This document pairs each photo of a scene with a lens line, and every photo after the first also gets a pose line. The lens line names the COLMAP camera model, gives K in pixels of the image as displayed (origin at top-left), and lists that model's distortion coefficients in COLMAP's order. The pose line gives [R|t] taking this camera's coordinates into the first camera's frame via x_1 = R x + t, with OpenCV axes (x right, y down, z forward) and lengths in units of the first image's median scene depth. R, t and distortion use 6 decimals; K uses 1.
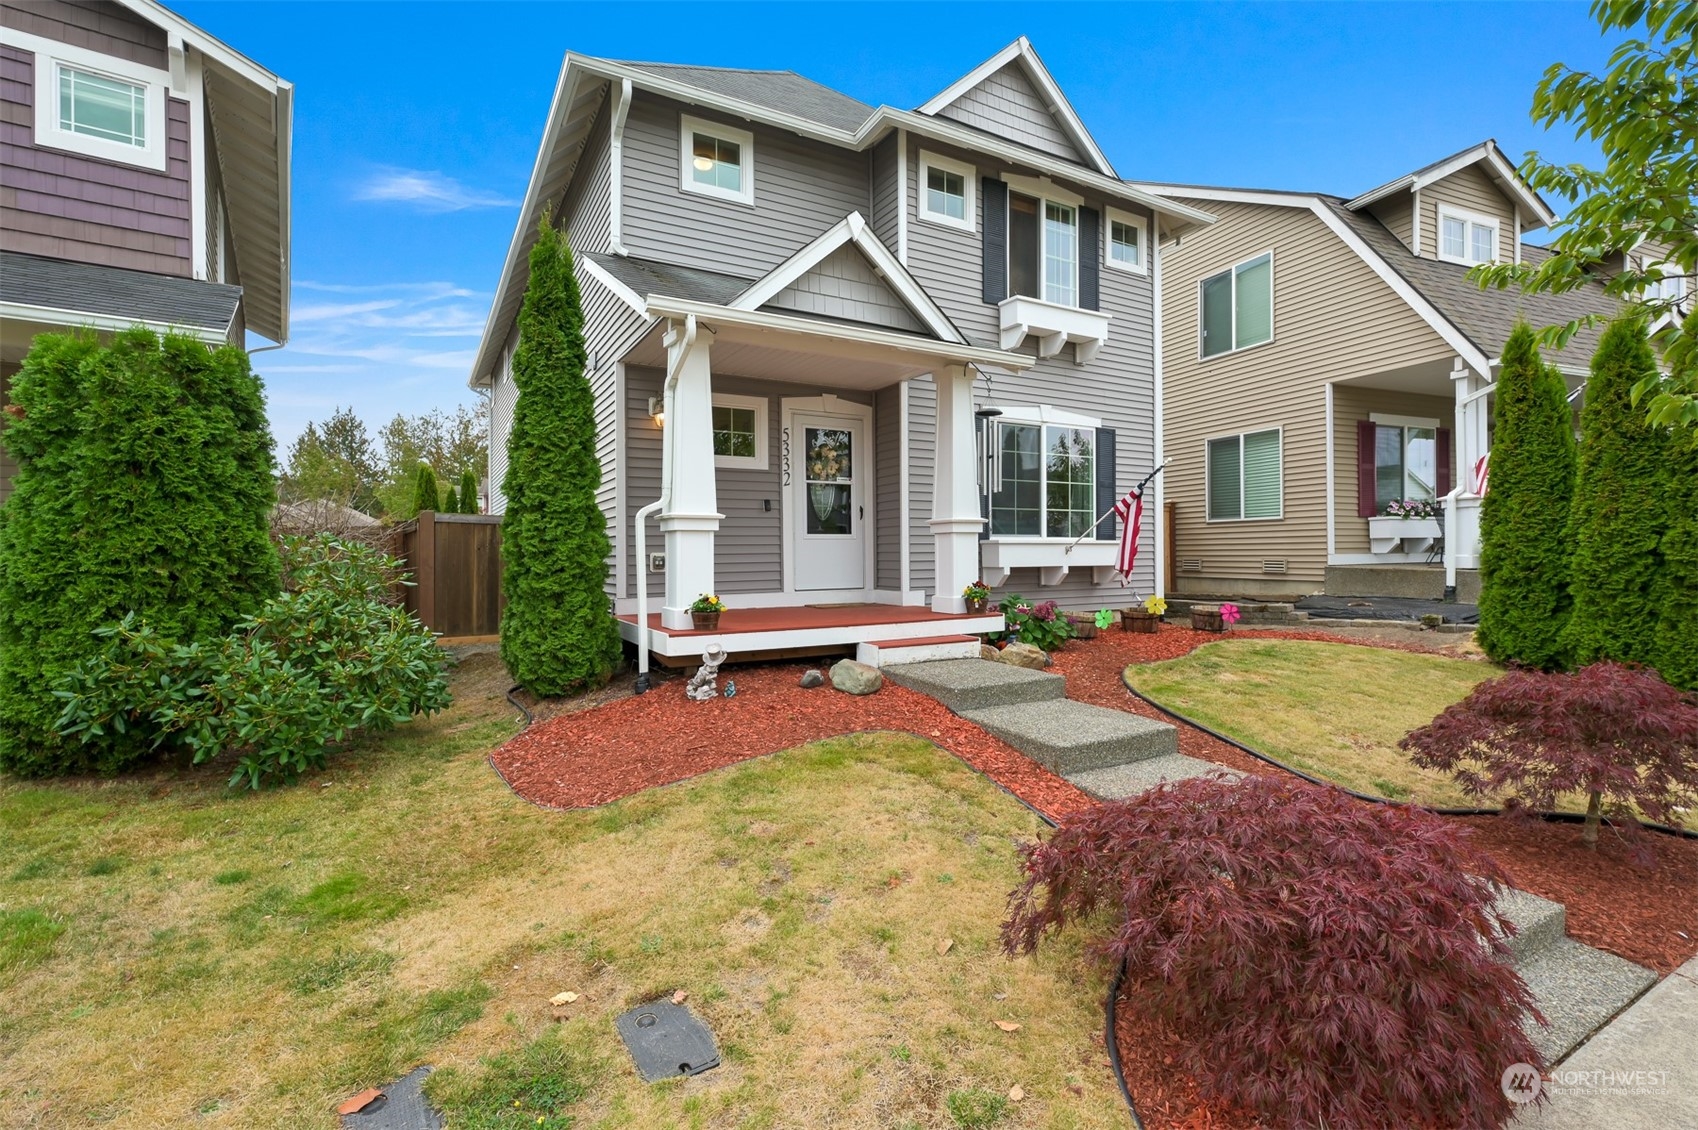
lens RADIAL K [[757.1, 0, 856.7], [0, 757.1, 564.9], [0, 0, 1]] dist [-0.005948, 0.001327]
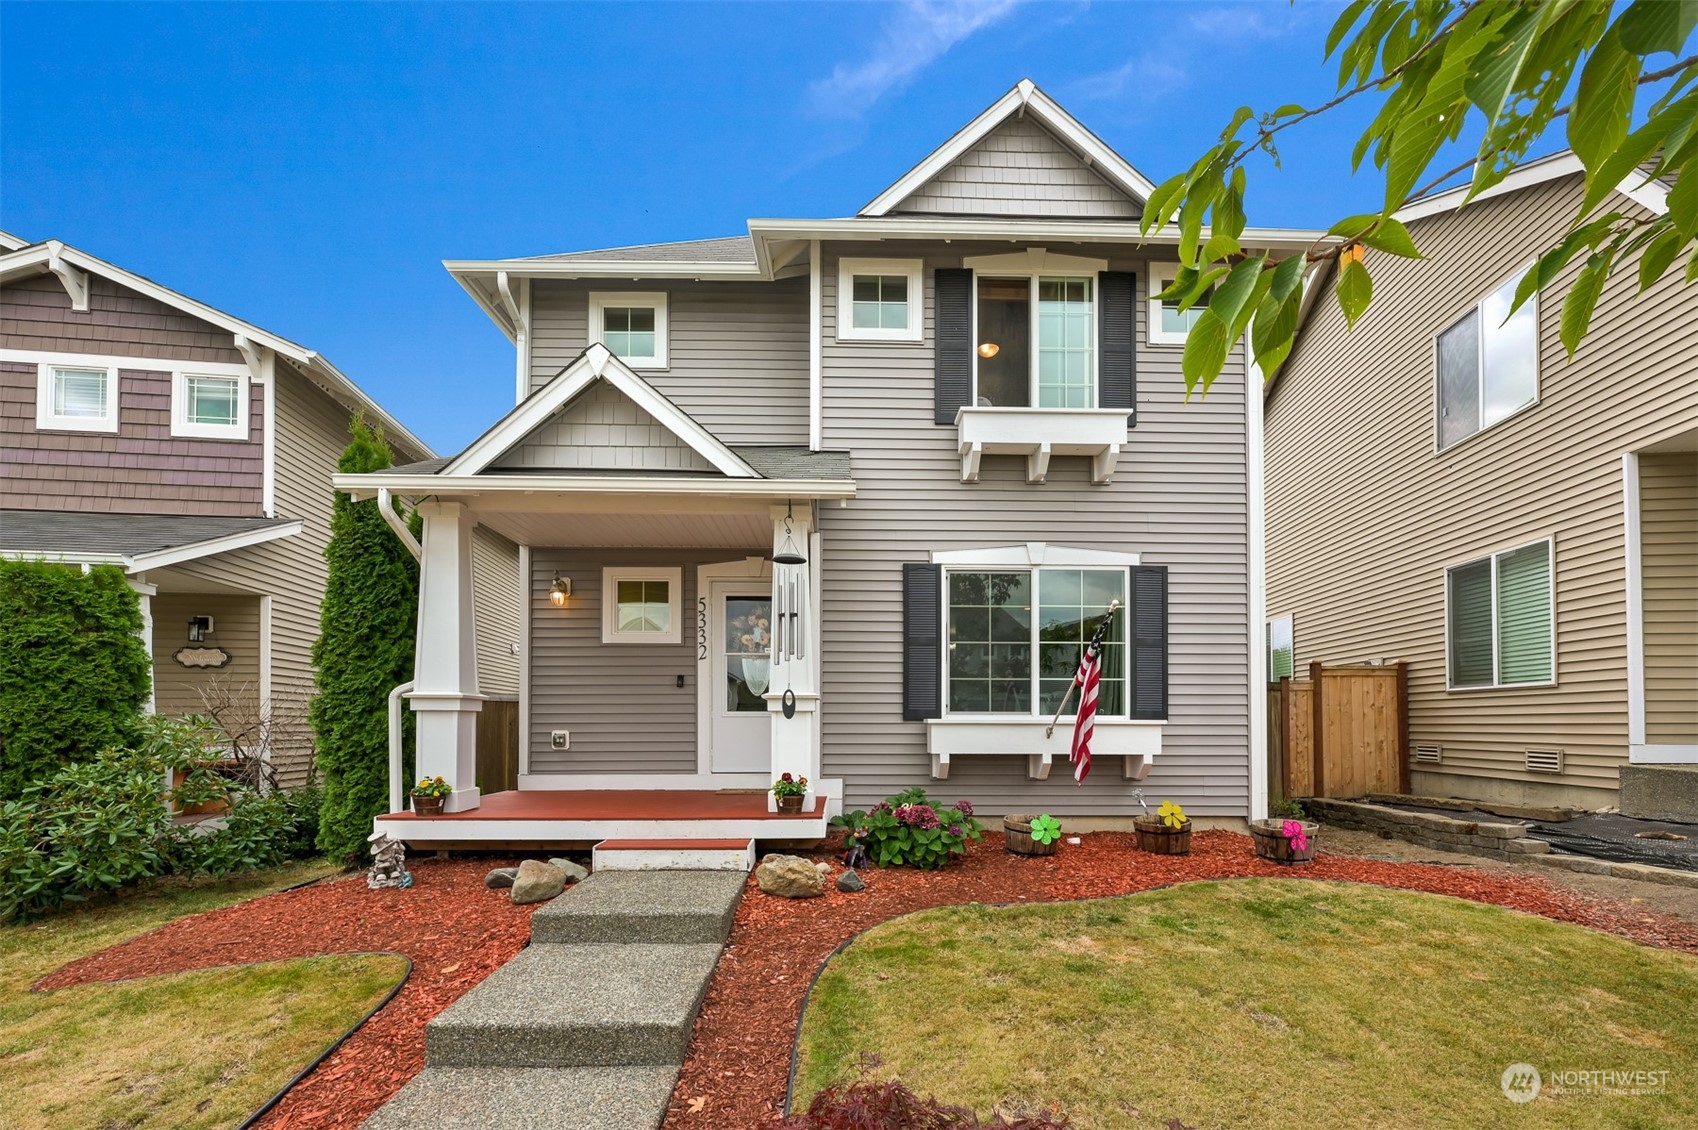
lens RADIAL K [[717.4, 0, 846.6], [0, 717.4, 720.6], [0, 0, 1]] dist [0.000578, 0.000137]
pose [[0.882610, 0.007653, -0.470044, 0.443392], [-0.016487, 0.999756, -0.014680, -0.018134], [0.469817, 0.020706, 0.882521, 0.284668]]
